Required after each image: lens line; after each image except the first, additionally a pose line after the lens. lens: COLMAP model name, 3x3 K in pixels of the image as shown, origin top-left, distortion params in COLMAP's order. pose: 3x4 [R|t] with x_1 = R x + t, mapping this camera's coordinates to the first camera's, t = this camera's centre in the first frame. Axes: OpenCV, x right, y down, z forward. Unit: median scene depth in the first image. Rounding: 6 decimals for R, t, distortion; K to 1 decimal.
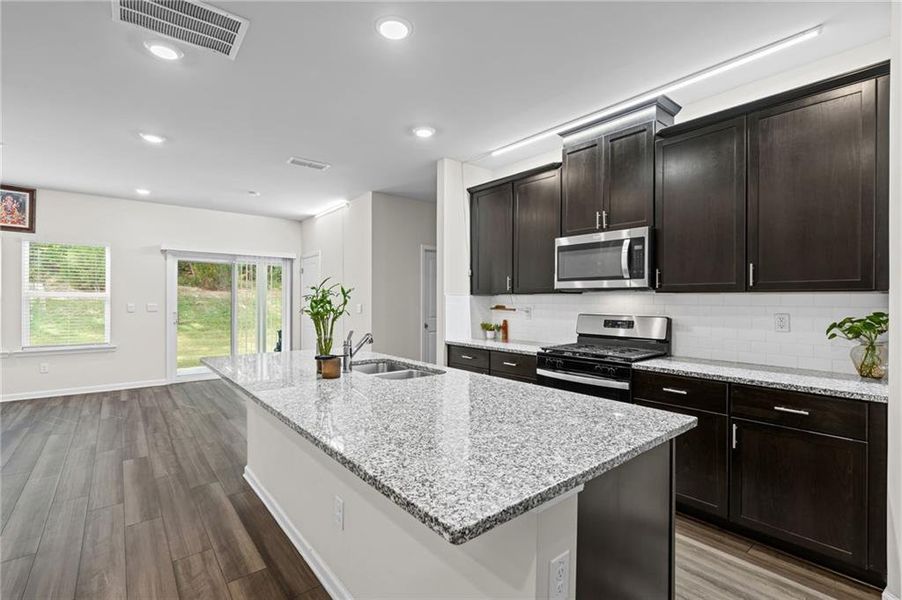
lens RADIAL K [[407.4, 0, 444.2], [0, 407.4, 299.3], [0, 0, 1]] dist [-0.005754, 0.002674]
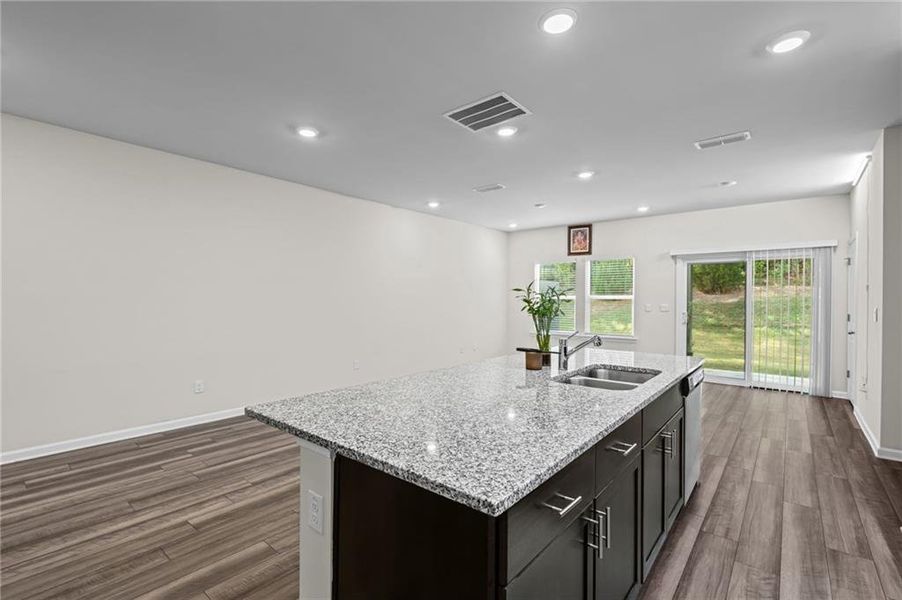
lens RADIAL K [[407.4, 0, 450.5], [0, 407.4, 303.4], [0, 0, 1]] dist [-0.005754, 0.002674]
pose [[0.201503, 0.006299, -0.979468, 0.432175], [-0.000898, 0.999980, 0.006247, 0.002891], [0.979487, -0.000379, 0.201505, 0.304784]]
